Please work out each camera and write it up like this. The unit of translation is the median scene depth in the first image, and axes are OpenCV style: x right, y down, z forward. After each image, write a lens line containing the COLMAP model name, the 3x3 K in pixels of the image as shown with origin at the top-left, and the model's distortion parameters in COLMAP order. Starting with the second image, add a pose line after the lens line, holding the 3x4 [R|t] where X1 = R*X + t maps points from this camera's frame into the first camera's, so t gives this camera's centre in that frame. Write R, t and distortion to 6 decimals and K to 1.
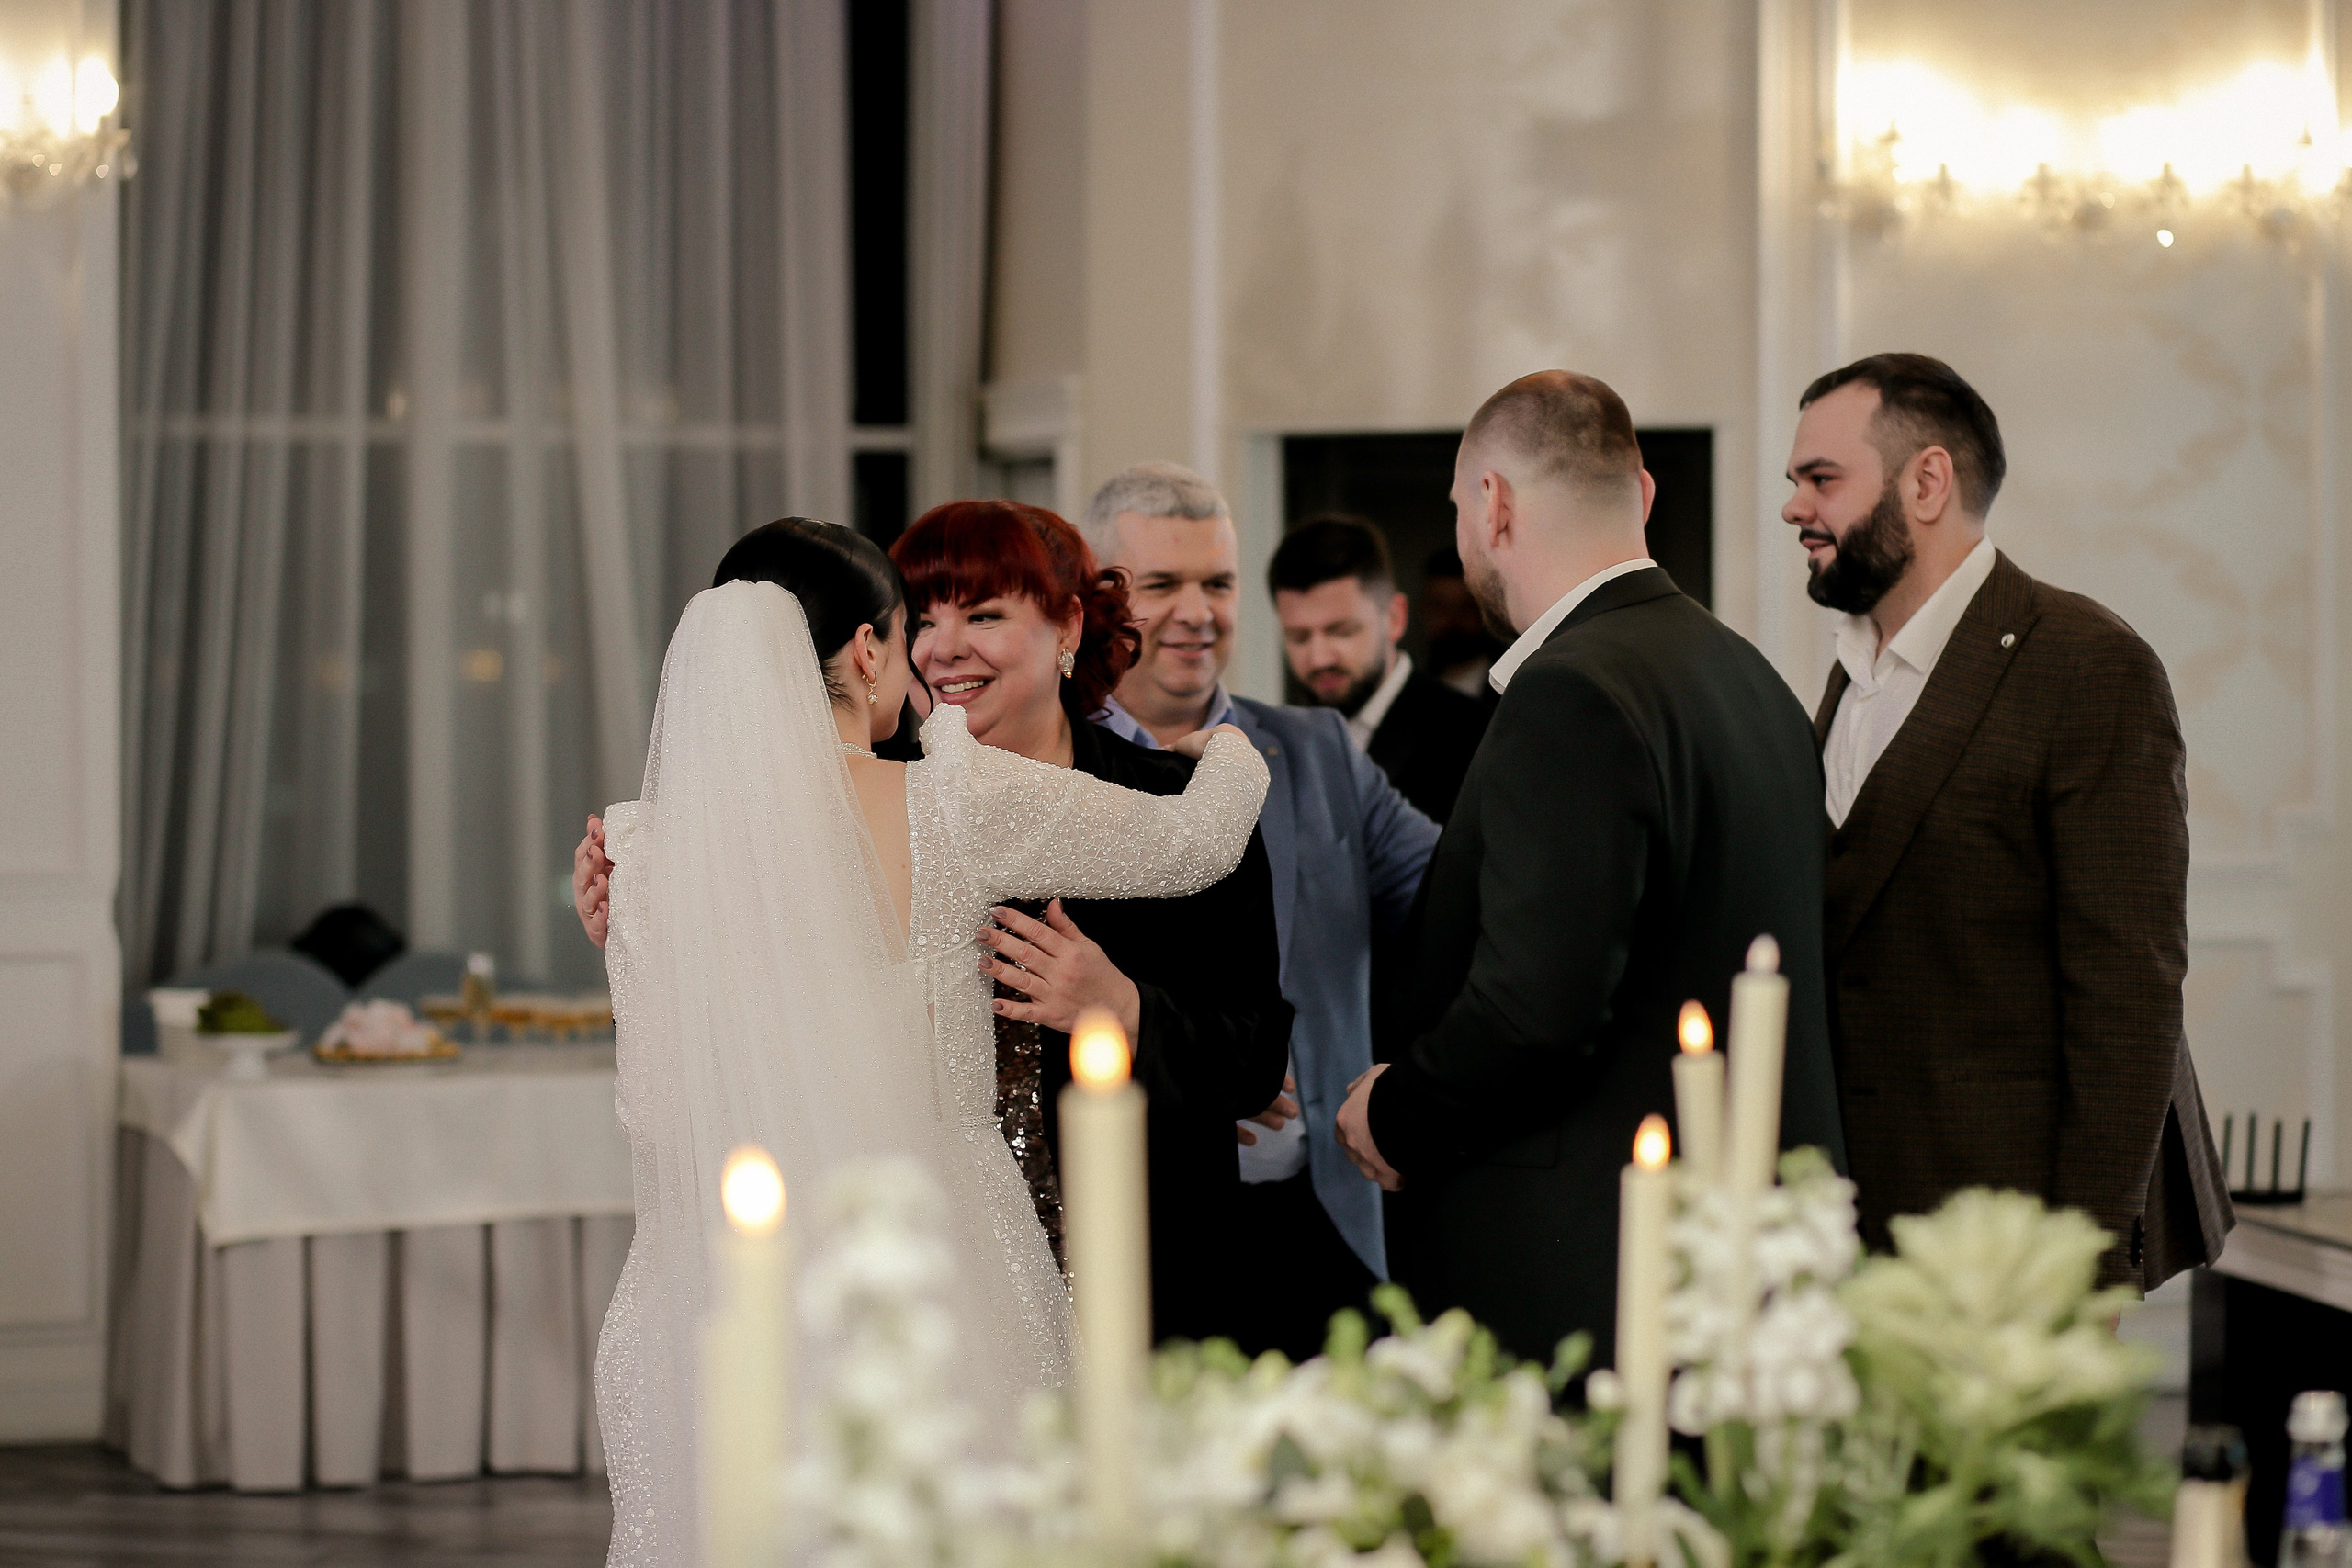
lens RADIAL K [[5656.8, 0, 1182.2], [0, 5656.8, 777.1], [0, 0, 1]] dist [-0.077890, 0.000000]
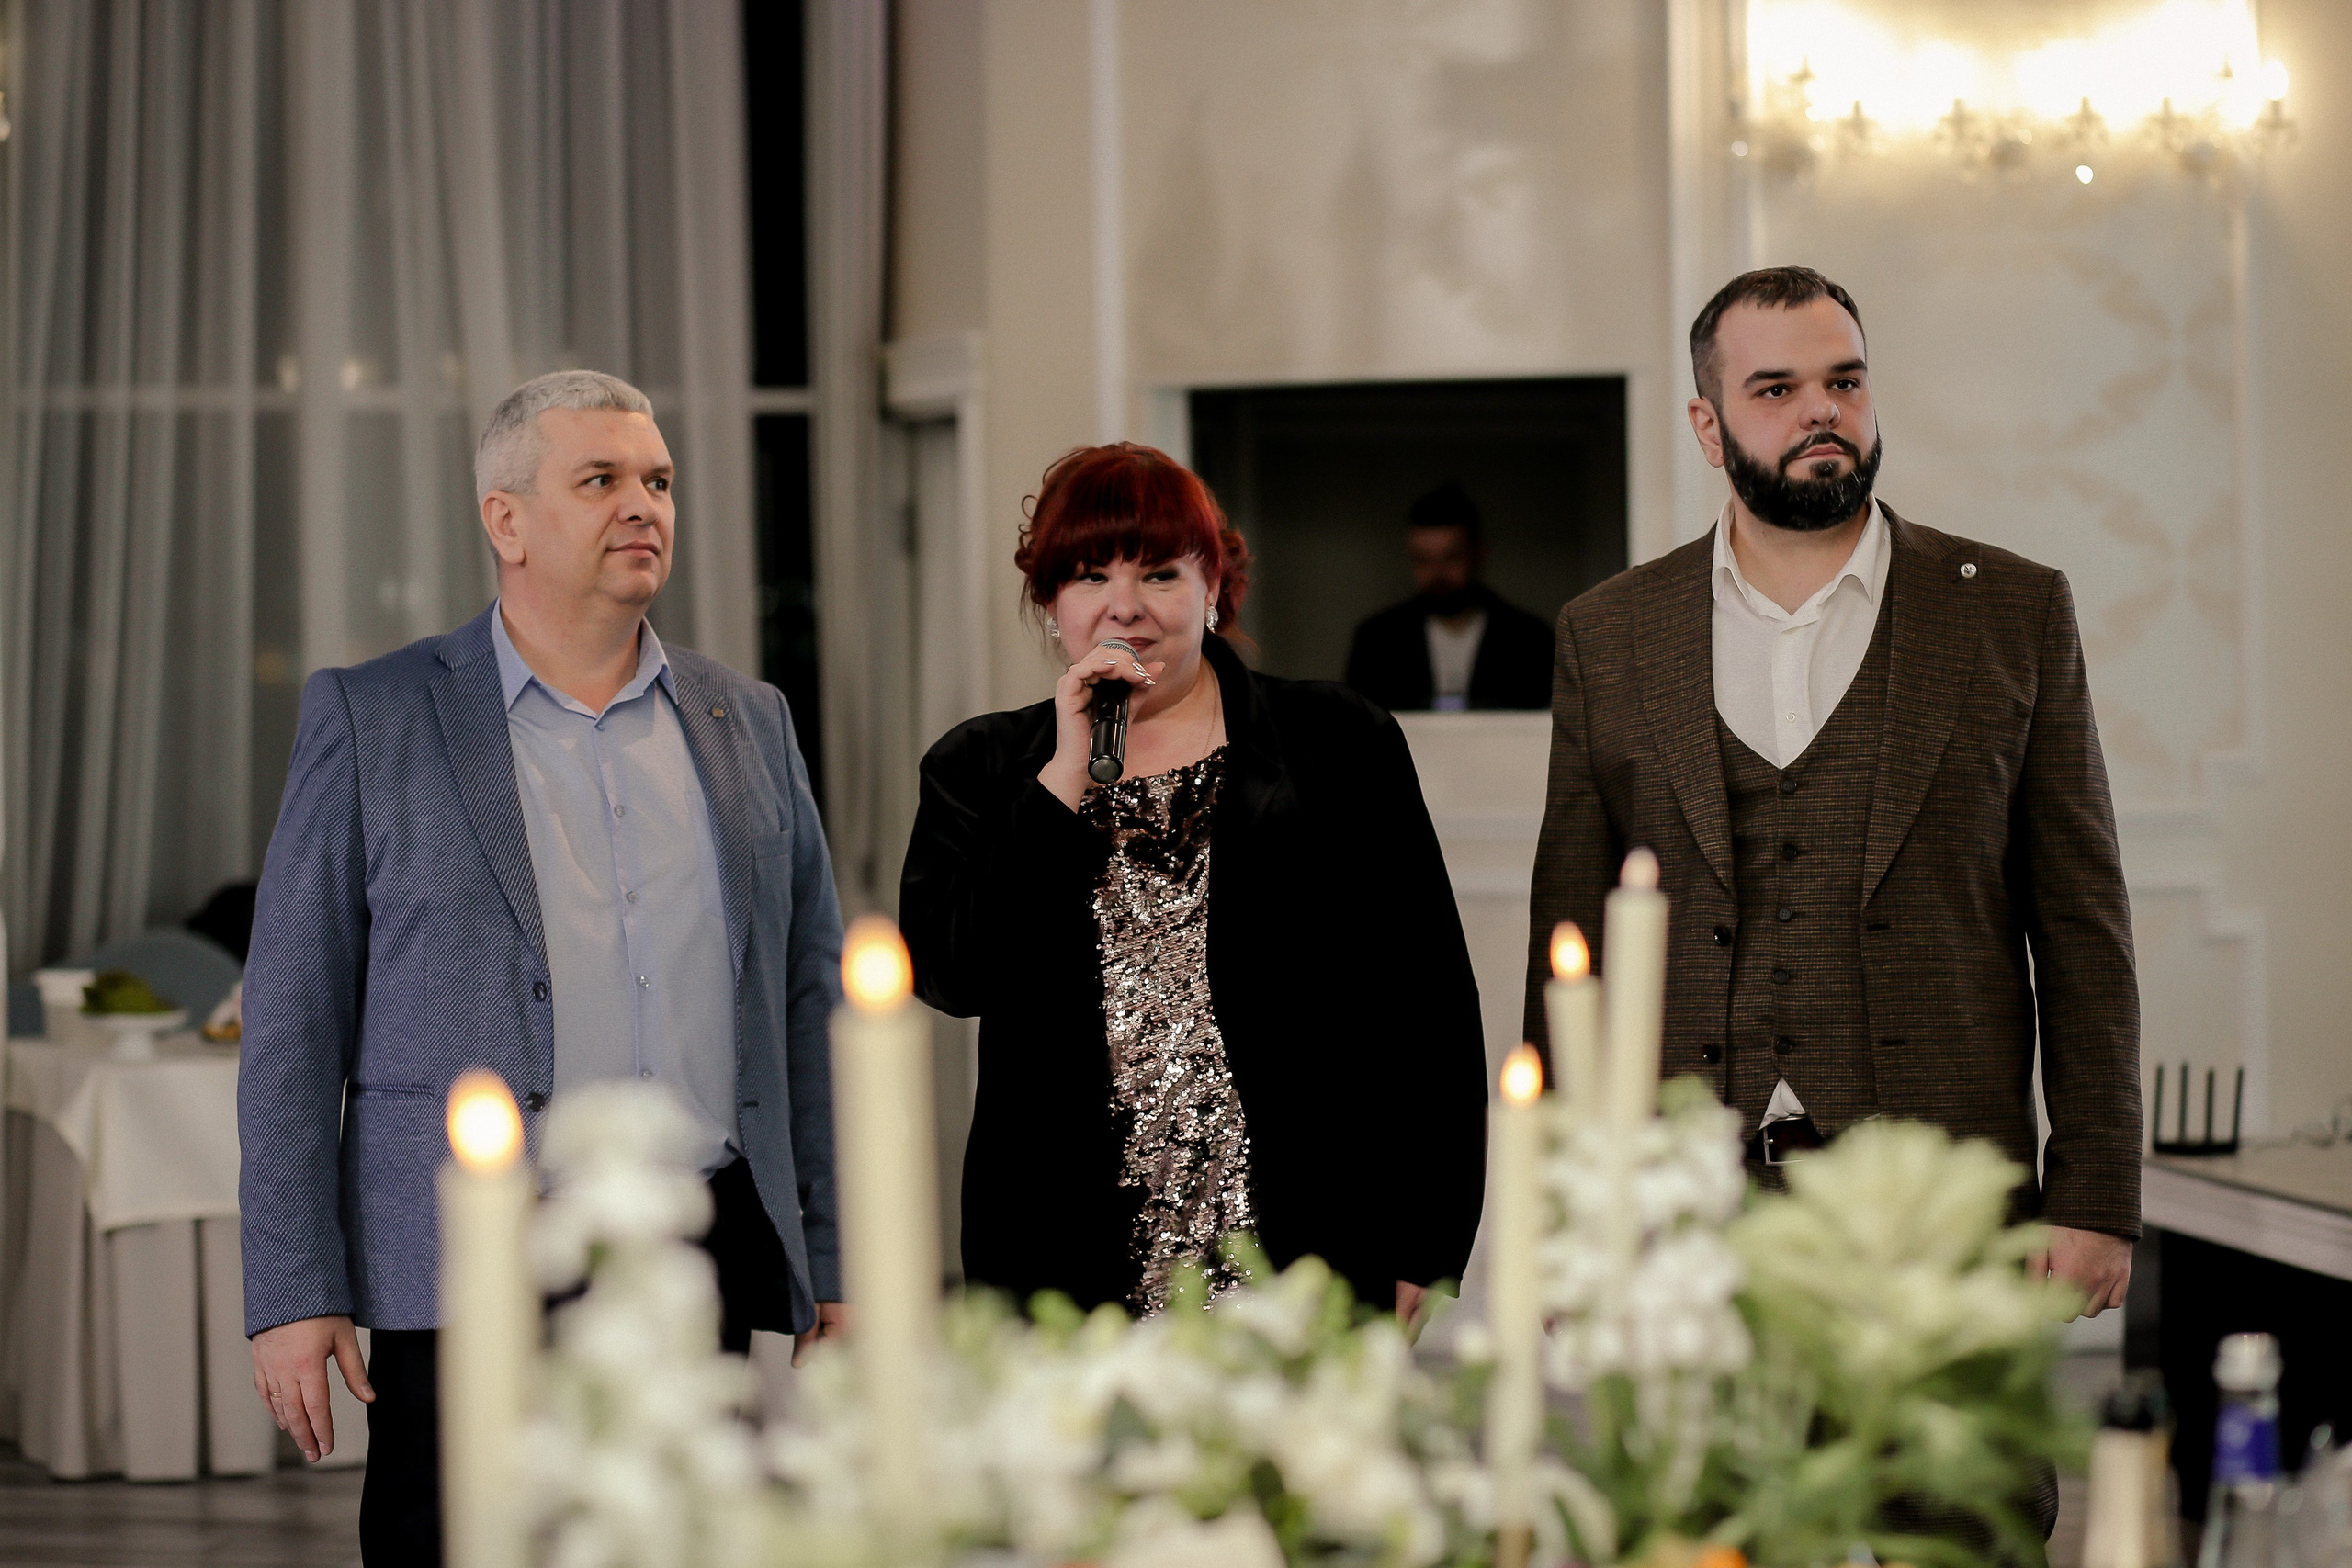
lens RADIAL K [[5656.8, 0, 1165.8], [0, 5656.8, 782.4], [0, 0, 1]] dist [-0.077890, 0.000000]
pose [[0.999856, -0.014676, 0.008550, 0.004668], [0.014635, 0.999881, 0.004920, 0.003016], [-0.008621, -0.004794, 0.999951, 0.020060]]
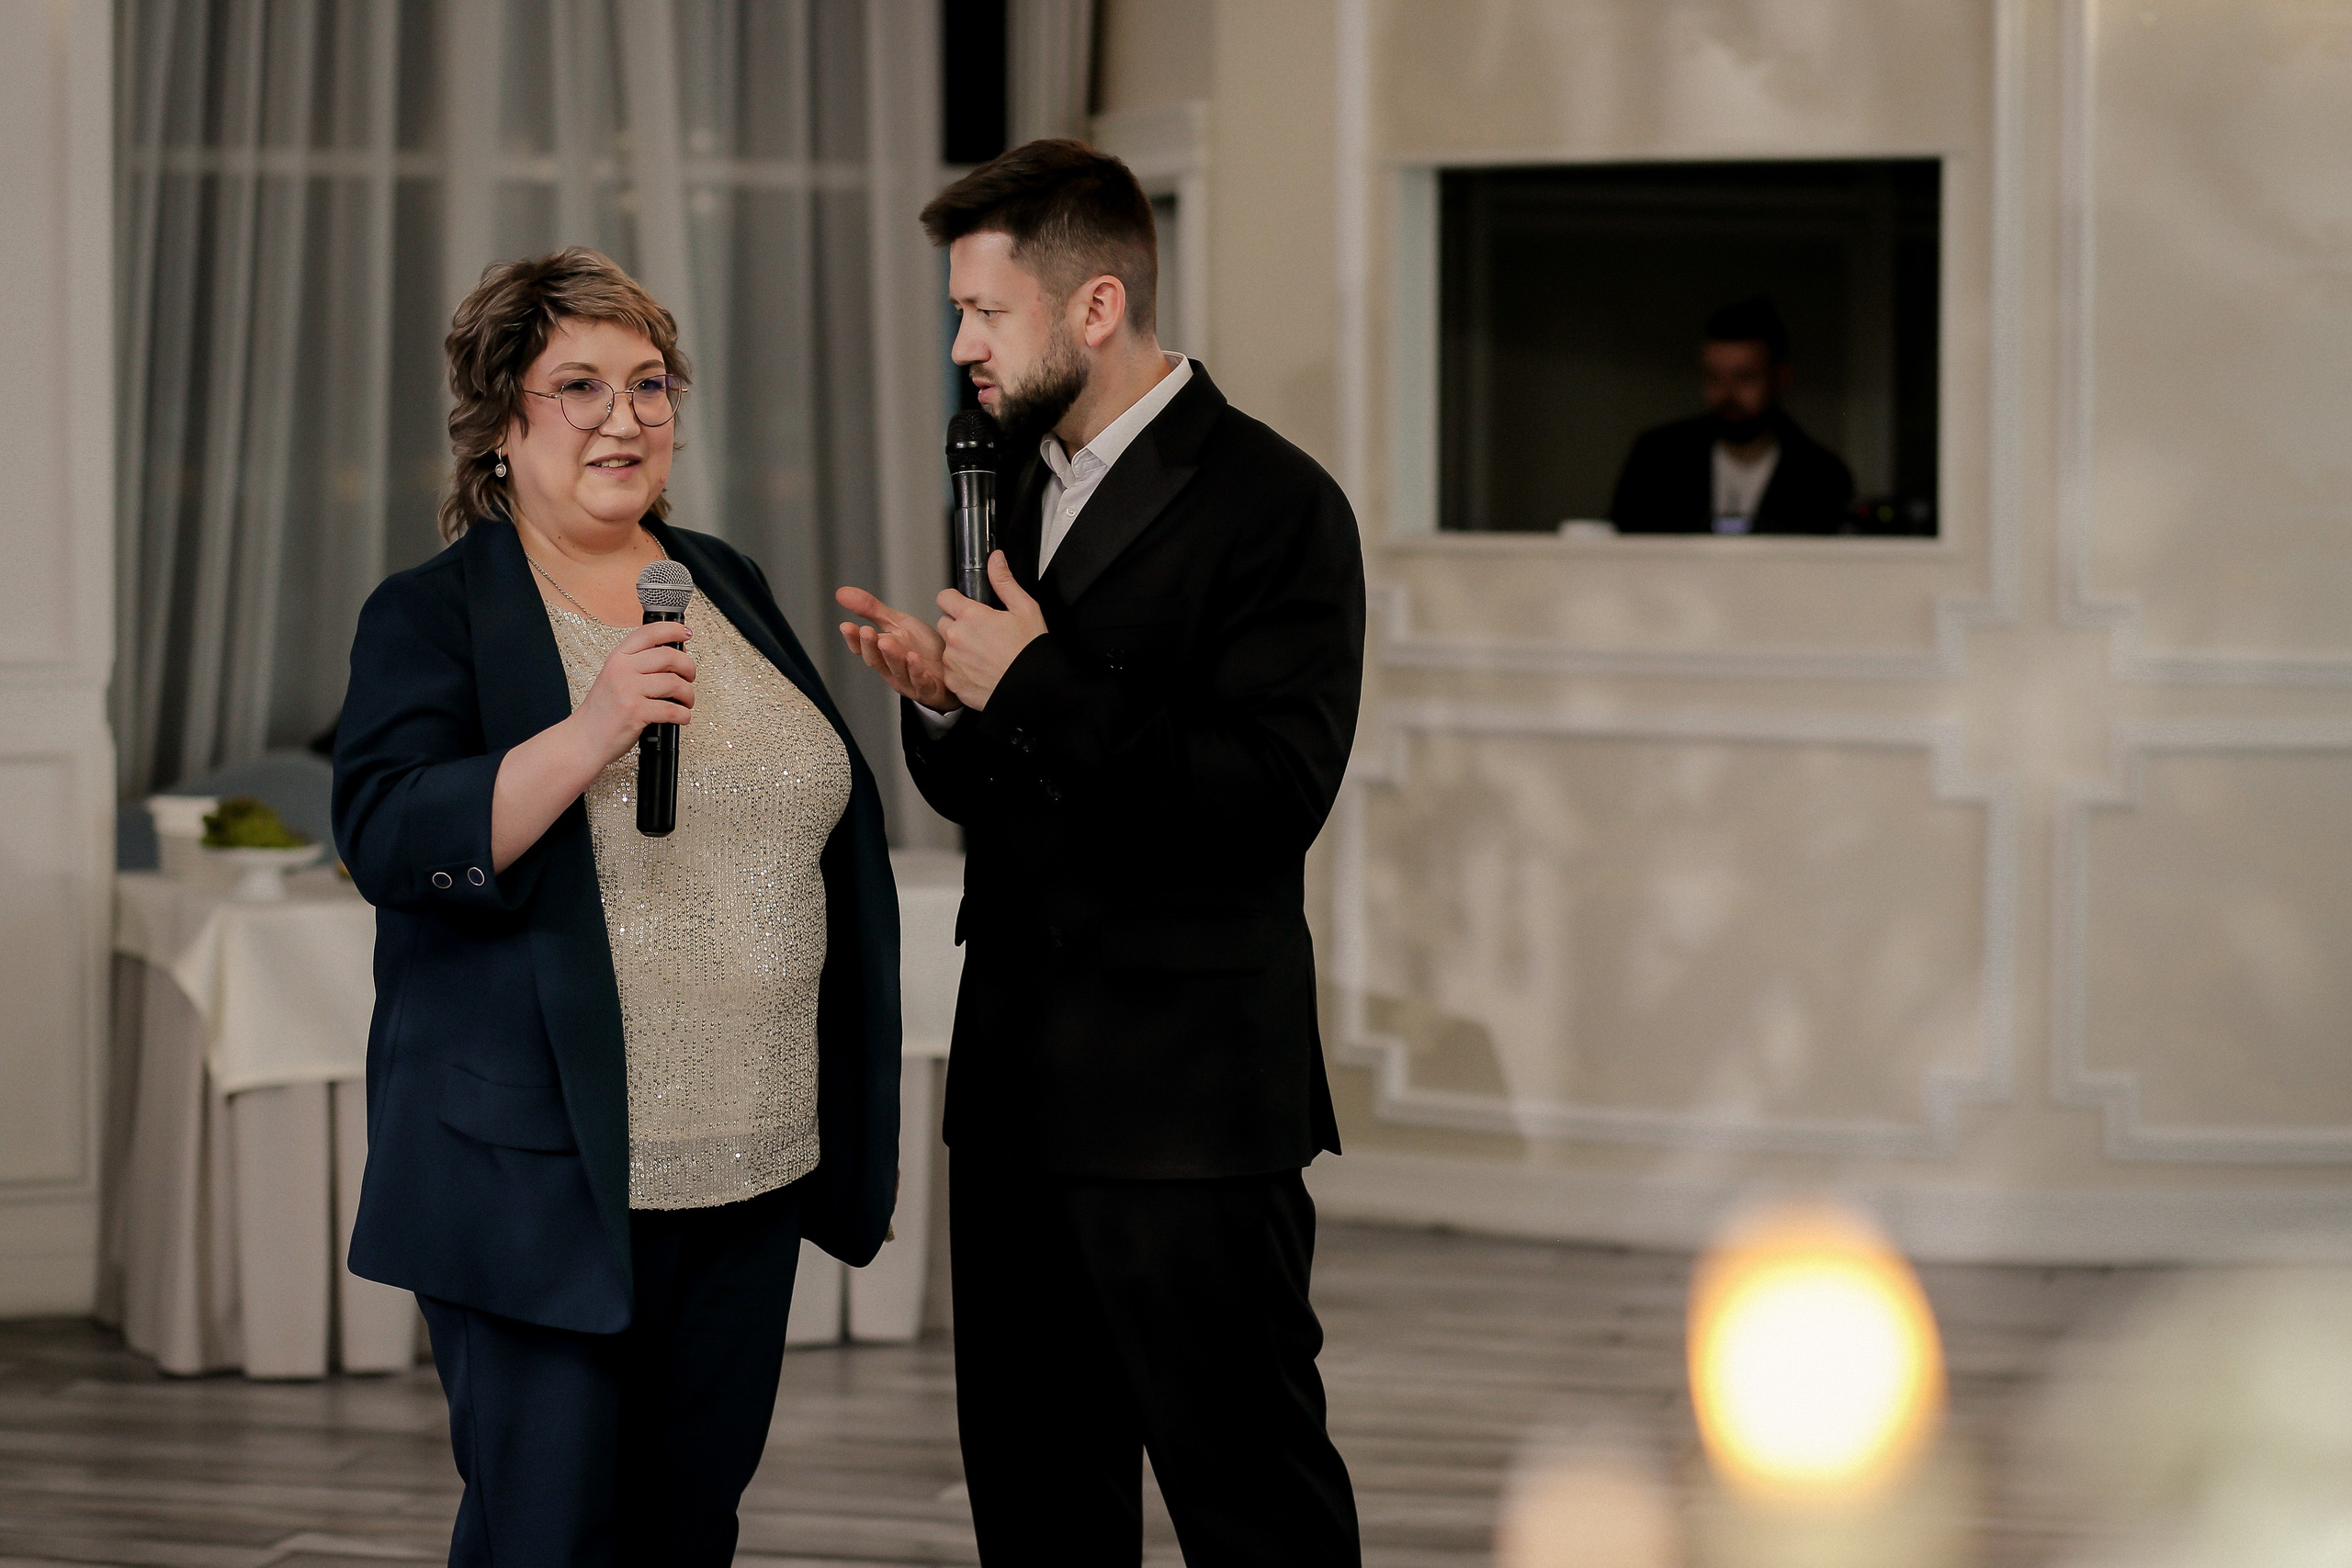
lens RADIAL K [[5656.8, 0, 1167.7], [0, 5656.8, 734.1], [0, 0, 1]] dist [-0.077890, 0.000000]
pose [[0.999987, 0.002860, -0.004157, -0.022003], [-0.002759, 0.999707, 0.024028, 0.006672], [0.004225, -0.024017, 0.999703, 0.128606]]
